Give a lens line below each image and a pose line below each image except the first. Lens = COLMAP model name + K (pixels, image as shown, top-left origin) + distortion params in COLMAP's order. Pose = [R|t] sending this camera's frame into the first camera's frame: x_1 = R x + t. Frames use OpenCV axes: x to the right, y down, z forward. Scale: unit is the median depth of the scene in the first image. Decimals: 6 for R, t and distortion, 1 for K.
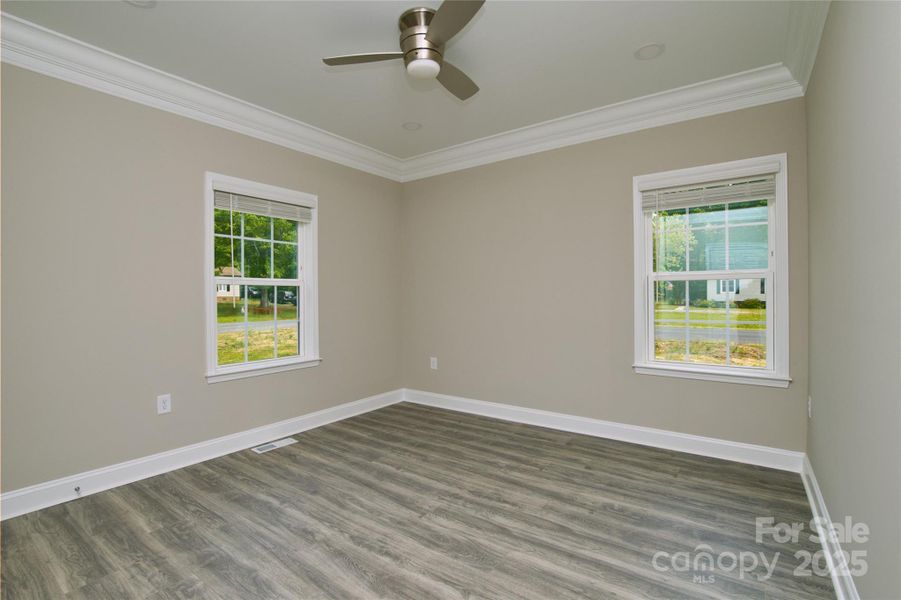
lens RADIAL K [[416.9, 0, 450.5], [0, 416.9, 300.0], [0, 0, 1]] dist [-0.042005, 0.009560]
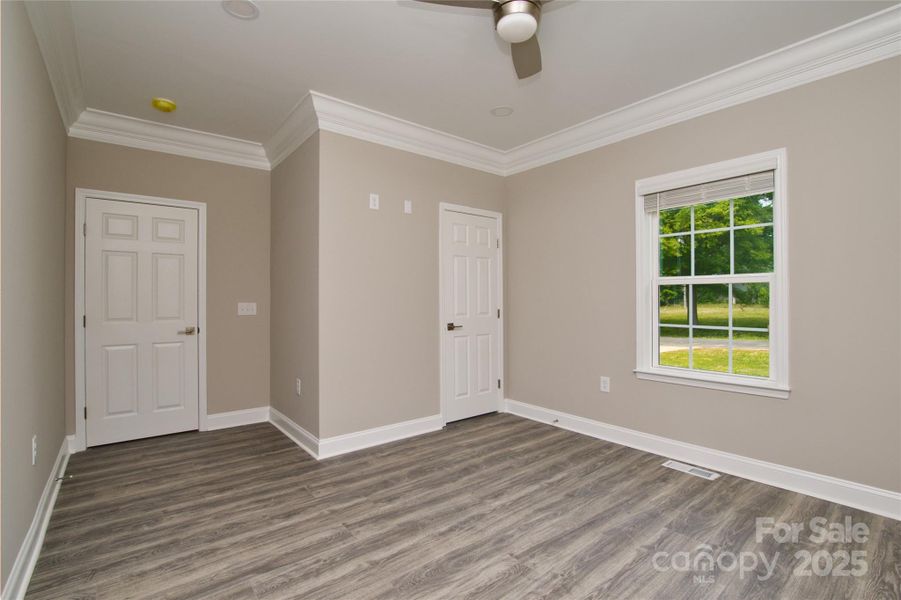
lens RADIAL K [[416.9, 0, 450.5], [0, 416.9, 300.0], [0, 0, 1]] dist [-0.042005, 0.009560]
pose [[-0.260603, 0.010534, -0.965389, 0.699353], [0.001240, 0.999943, 0.010576, -0.016116], [0.965445, 0.001559, -0.260601, 0.977233]]
